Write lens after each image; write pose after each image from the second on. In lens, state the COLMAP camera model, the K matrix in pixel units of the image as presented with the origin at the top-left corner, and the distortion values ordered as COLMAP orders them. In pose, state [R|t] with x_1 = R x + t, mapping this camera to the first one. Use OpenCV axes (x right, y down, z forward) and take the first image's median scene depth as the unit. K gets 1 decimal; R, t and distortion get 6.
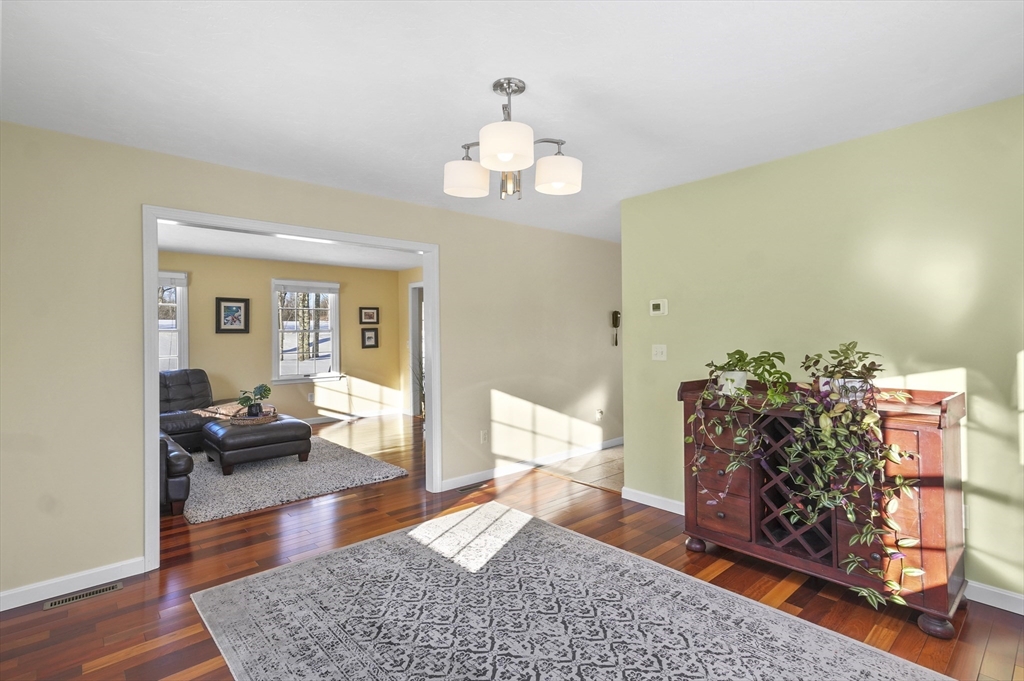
lens RADIAL K [[502.3, 0, 509.5], [0, 502.3, 334.3], [0, 0, 1]] dist [0.033422, -0.000221]
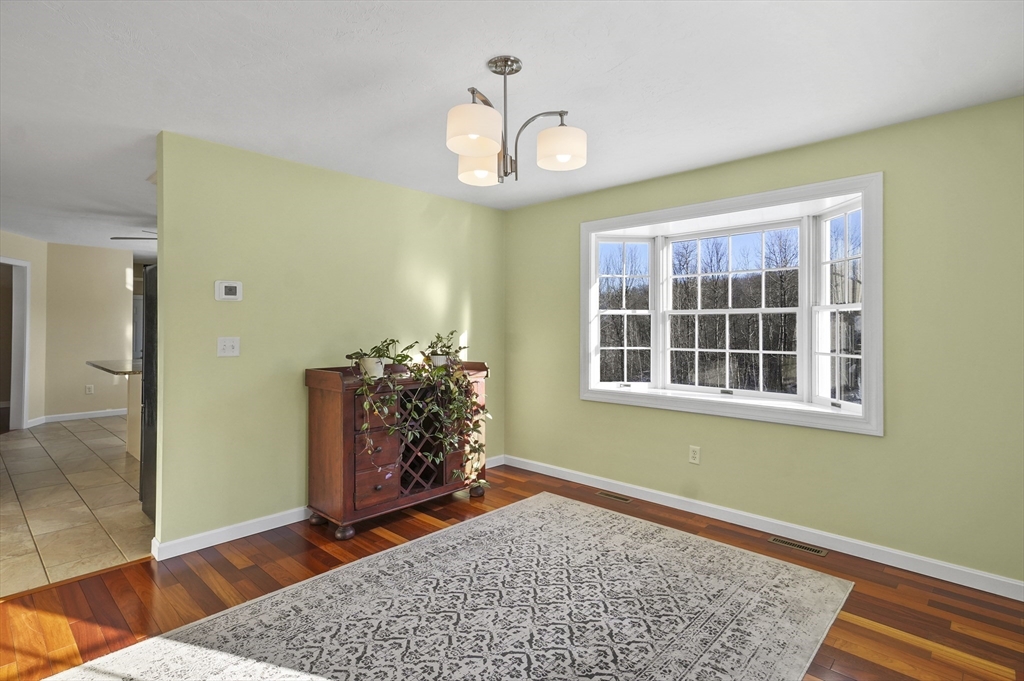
lens RADIAL K [[502.3, 0, 519.2], [0, 502.3, 322.6], [0, 0, 1]] dist [0.033422, -0.000221]
pose [[-0.090913, 0.022166, 0.995612, -2.514870], [-0.005925, 0.999723, -0.022799, 0.062669], [-0.995841, -0.007971, -0.090756, 2.777048]]
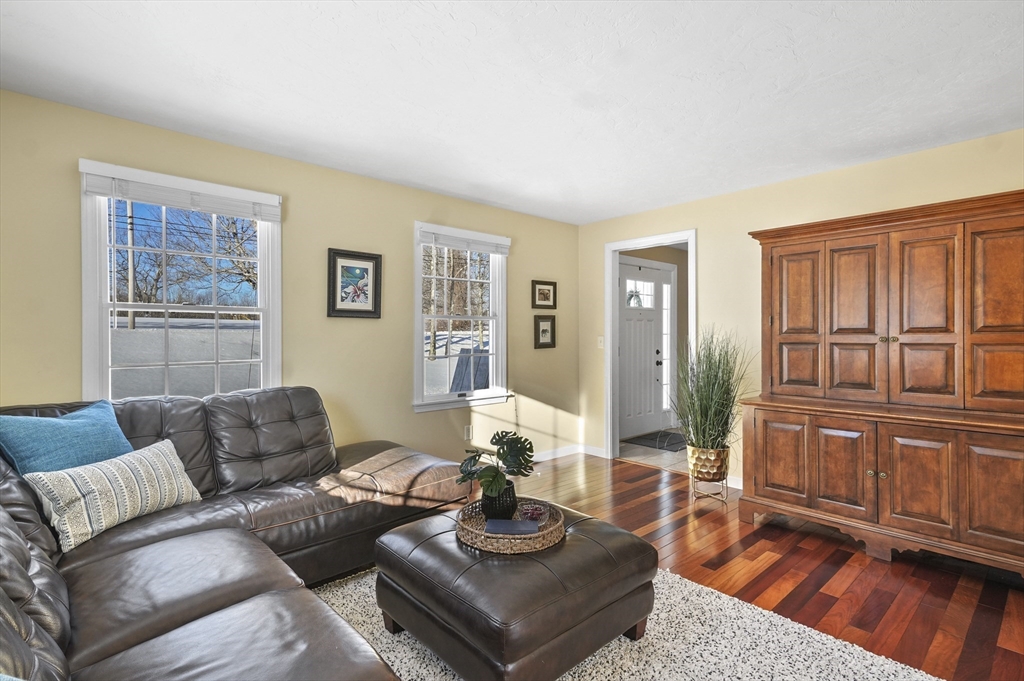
lens RADIAL K [[502.3, 0, 507.2], [0, 502.3, 340.4], [0, 0, 1]] dist [0.033422, -0.000221]
pose [[0.999813, 0.013349, 0.014004, -0.317869], [-0.013536, 0.999819, 0.013371, 0.010150], [-0.013823, -0.013558, 0.999813, 0.377855]]
